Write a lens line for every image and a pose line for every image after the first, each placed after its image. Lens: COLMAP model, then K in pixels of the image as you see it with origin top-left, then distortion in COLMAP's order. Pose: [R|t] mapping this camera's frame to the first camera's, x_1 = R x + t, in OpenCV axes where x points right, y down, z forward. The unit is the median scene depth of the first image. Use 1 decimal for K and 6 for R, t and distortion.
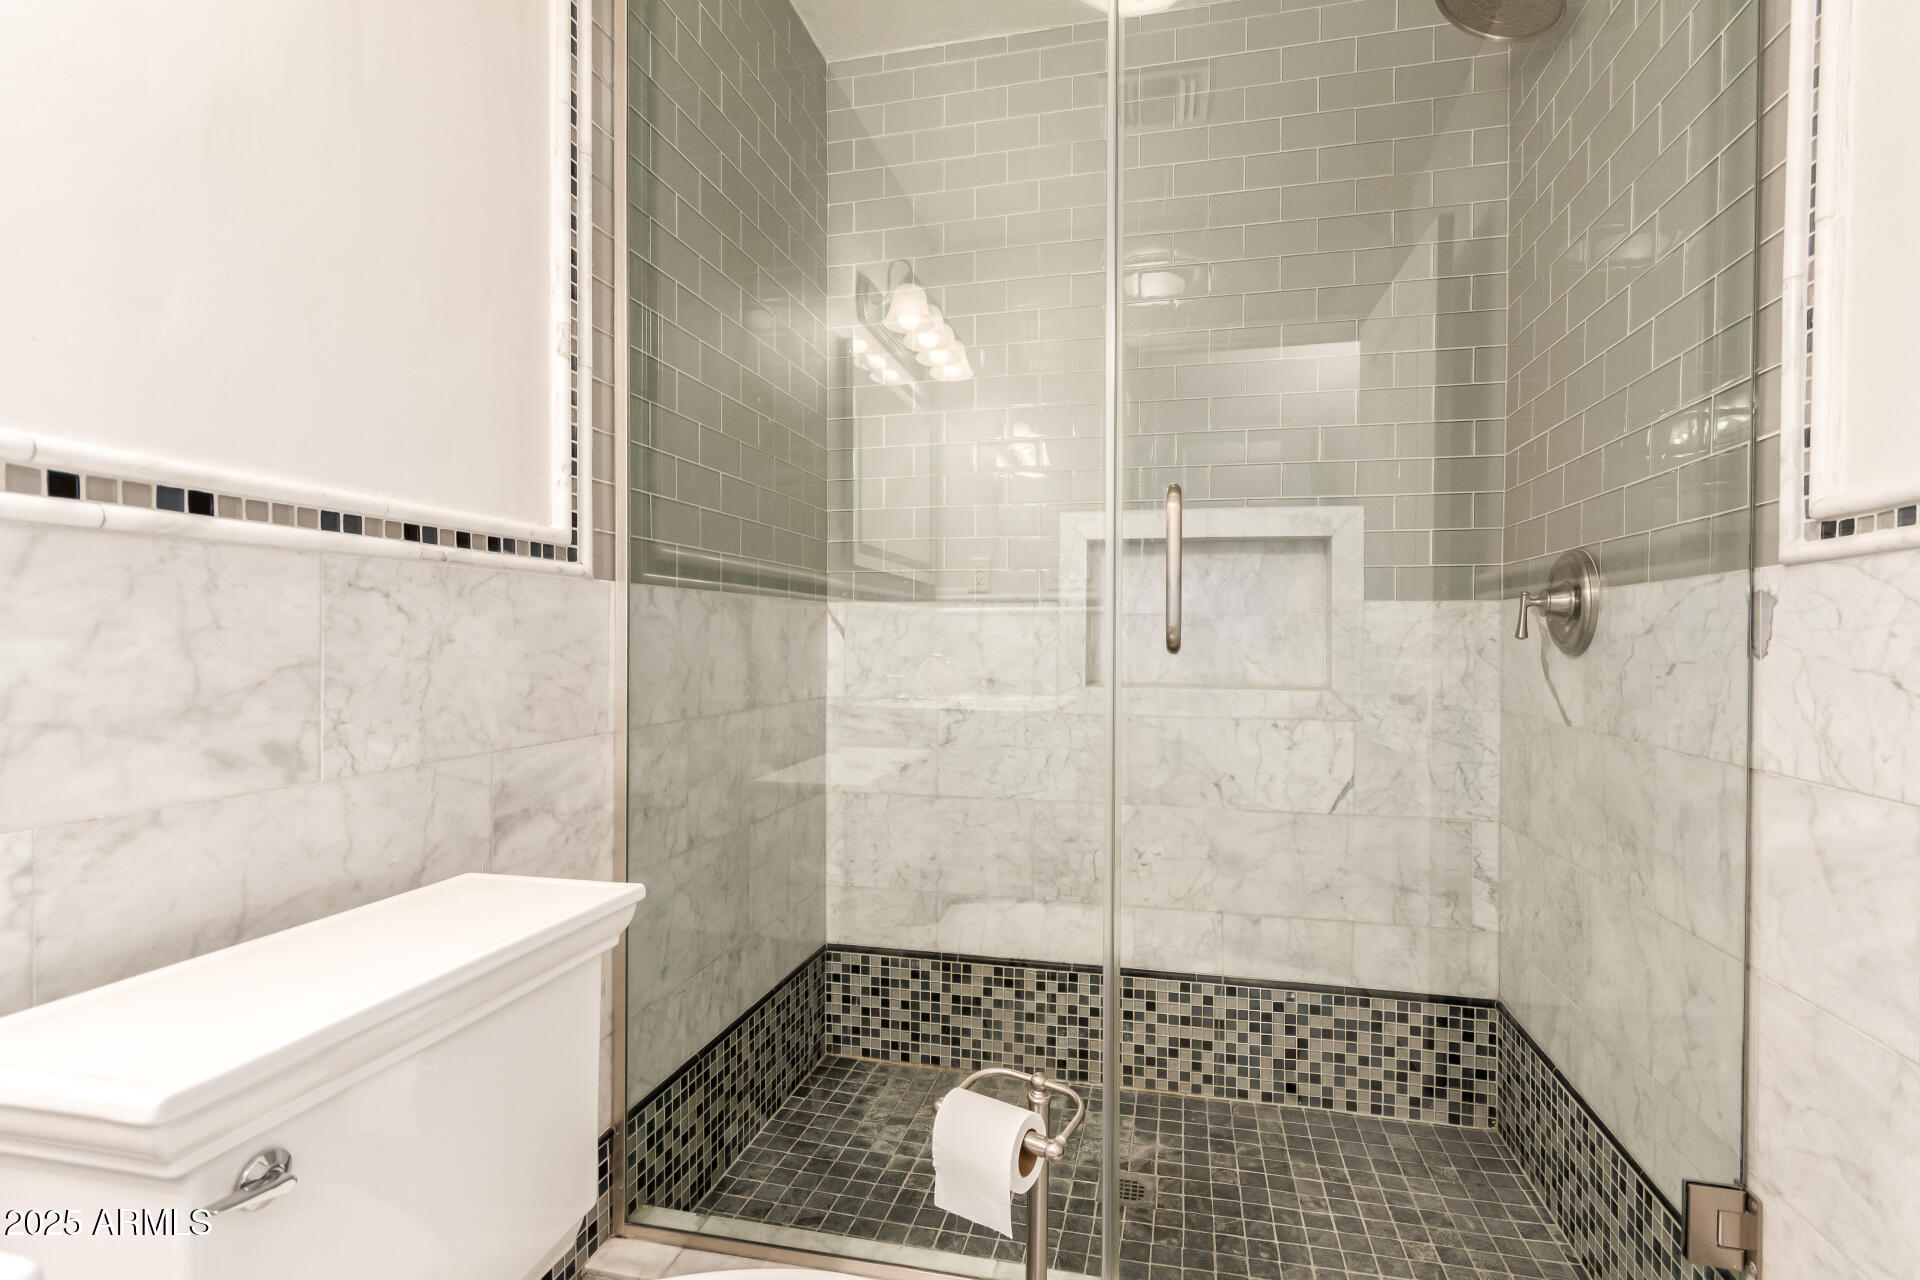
lens RADIAL K [[907.6, 0, 969.8], [0, 907.6, 643.3], [0, 0, 1]] dist [-0.000340, 0.001328]
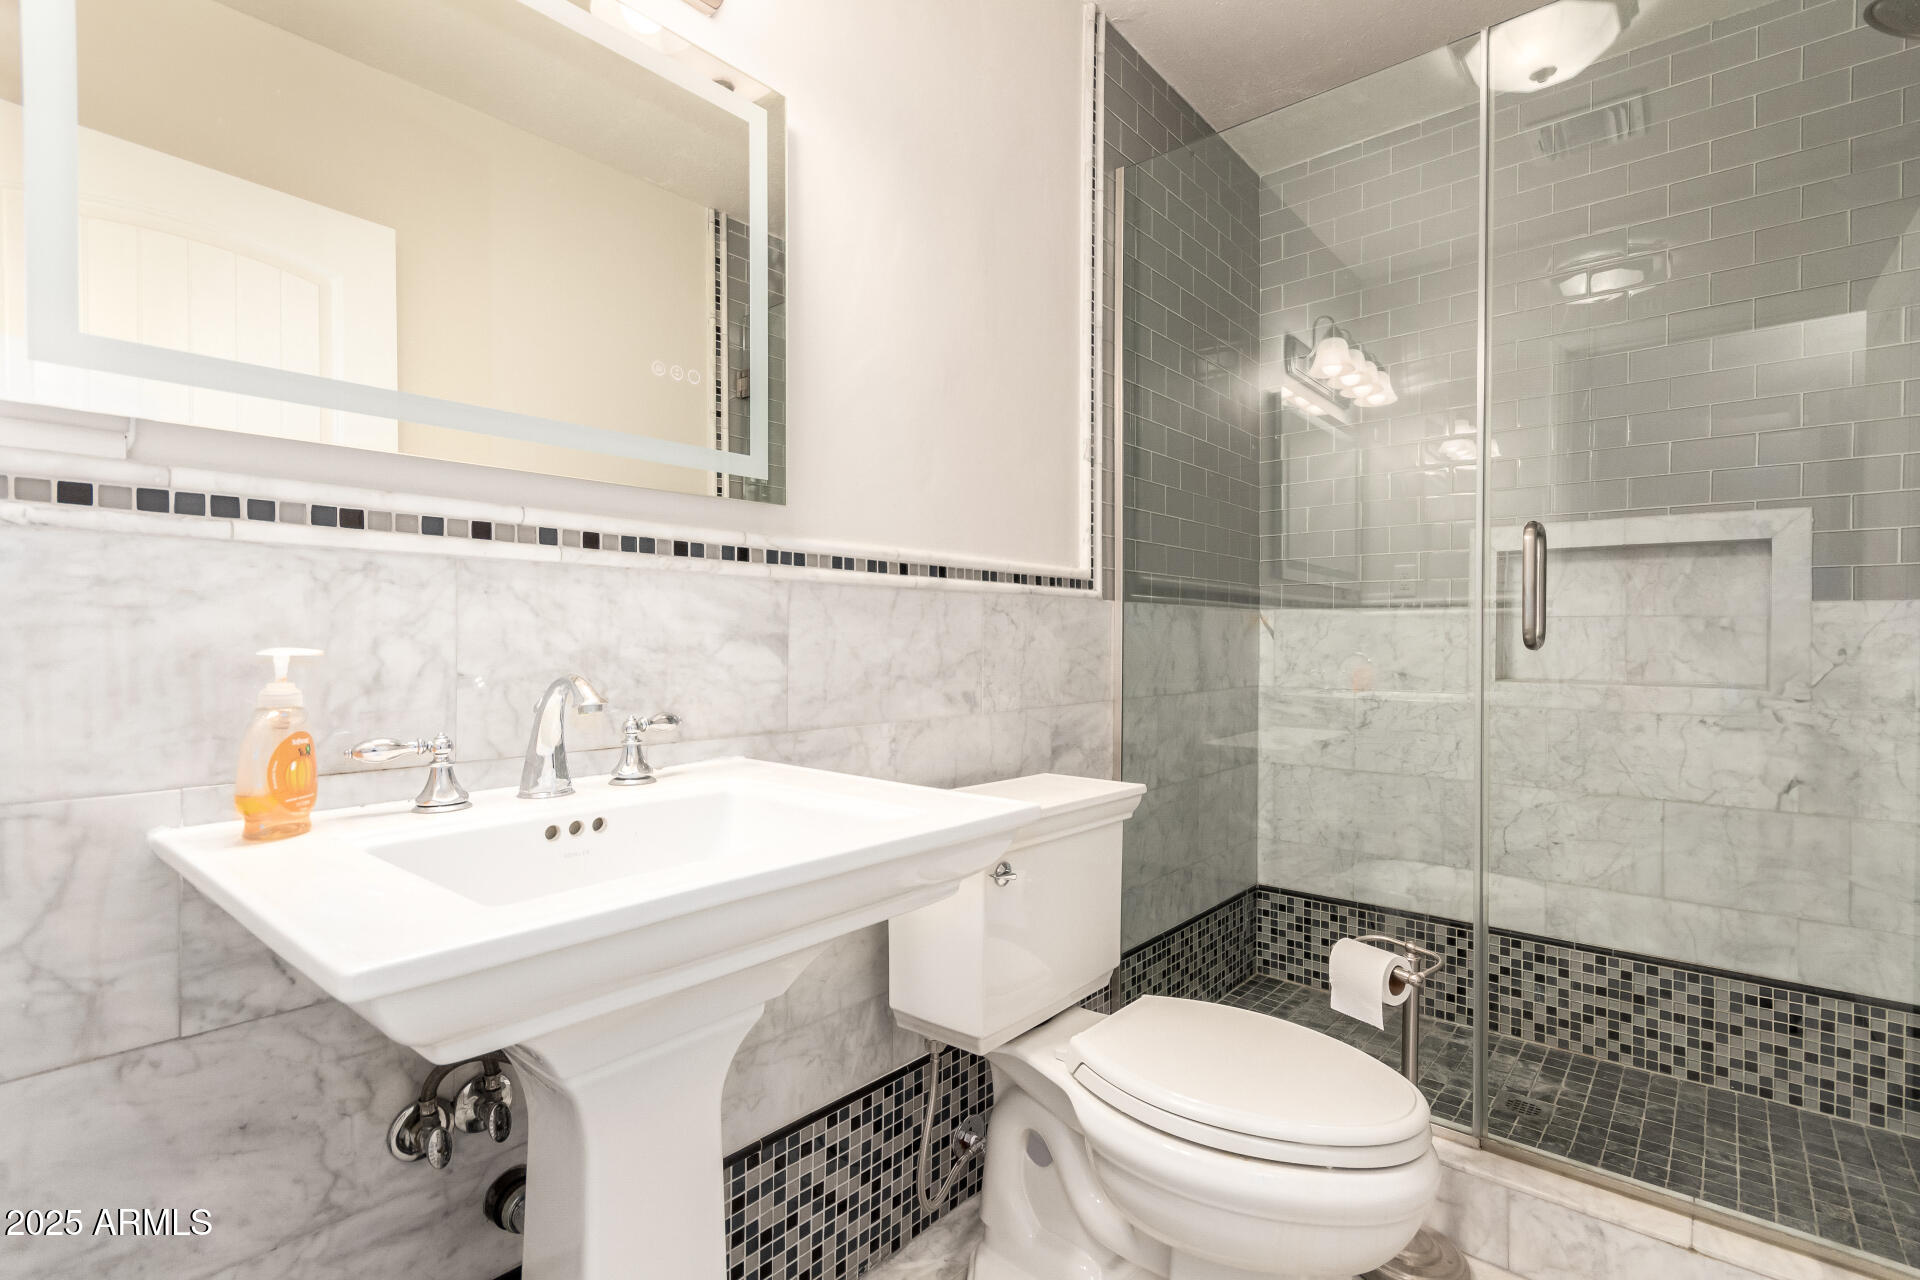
lens RADIAL K [[907.6, 0, 968.2], [0, 907.6, 645.0], [0, 0, 1]] dist [-0.000340, 0.001328]
pose [[0.893867, 0.002451, -0.448326, 0.048815], [-0.002407, 0.999997, 0.000667, 0.003486], [0.448327, 0.000483, 0.893870, -0.320989]]
